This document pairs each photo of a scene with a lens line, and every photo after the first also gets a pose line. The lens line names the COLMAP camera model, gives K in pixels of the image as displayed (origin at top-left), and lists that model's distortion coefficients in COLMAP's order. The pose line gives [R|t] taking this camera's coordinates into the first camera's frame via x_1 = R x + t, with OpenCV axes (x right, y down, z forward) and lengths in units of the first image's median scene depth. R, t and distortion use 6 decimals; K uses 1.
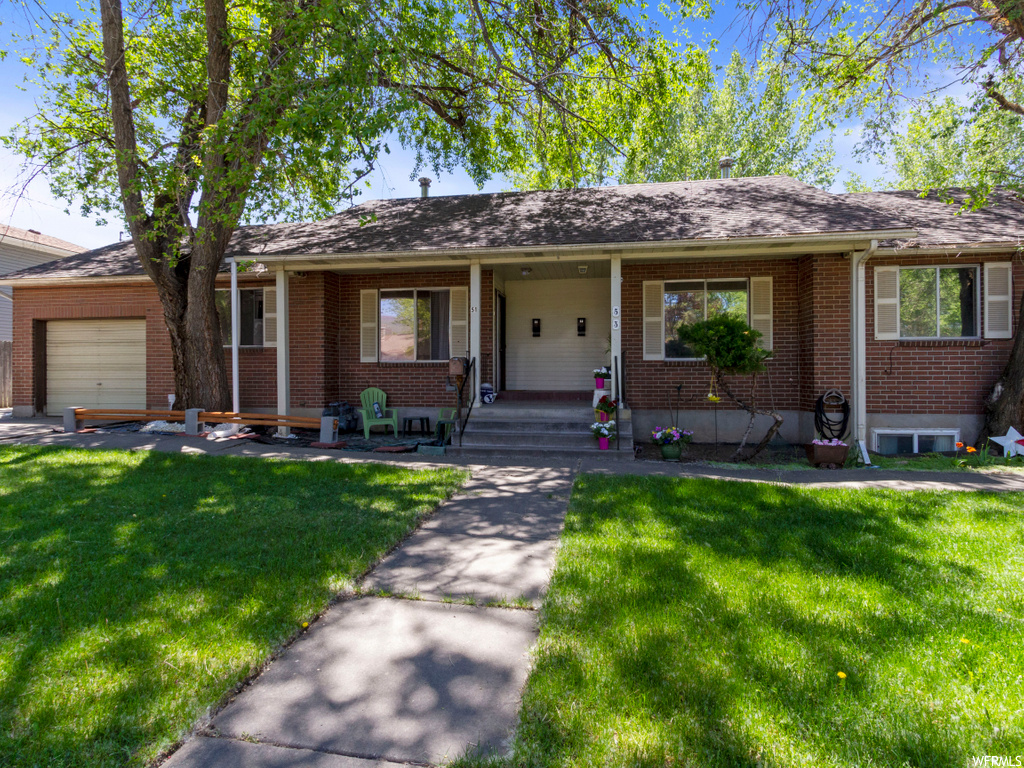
lens RADIAL K [[532.0, 0, 528.6], [0, 532.0, 364.5], [0, 0, 1]] dist [0.013451, 0.000114]
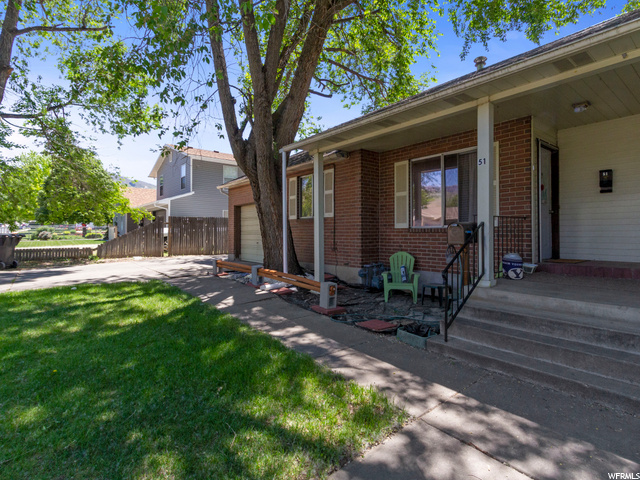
lens RADIAL K [[332.5, 0, 330.4], [0, 332.5, 227.8], [0, 0, 1]] dist [0.013451, 0.000114]
pose [[0.740225, -0.010013, -0.672285, 0.051492], [0.013500, 0.999909, -0.000029, -0.006687], [0.672224, -0.009055, 0.740293, 0.399566]]
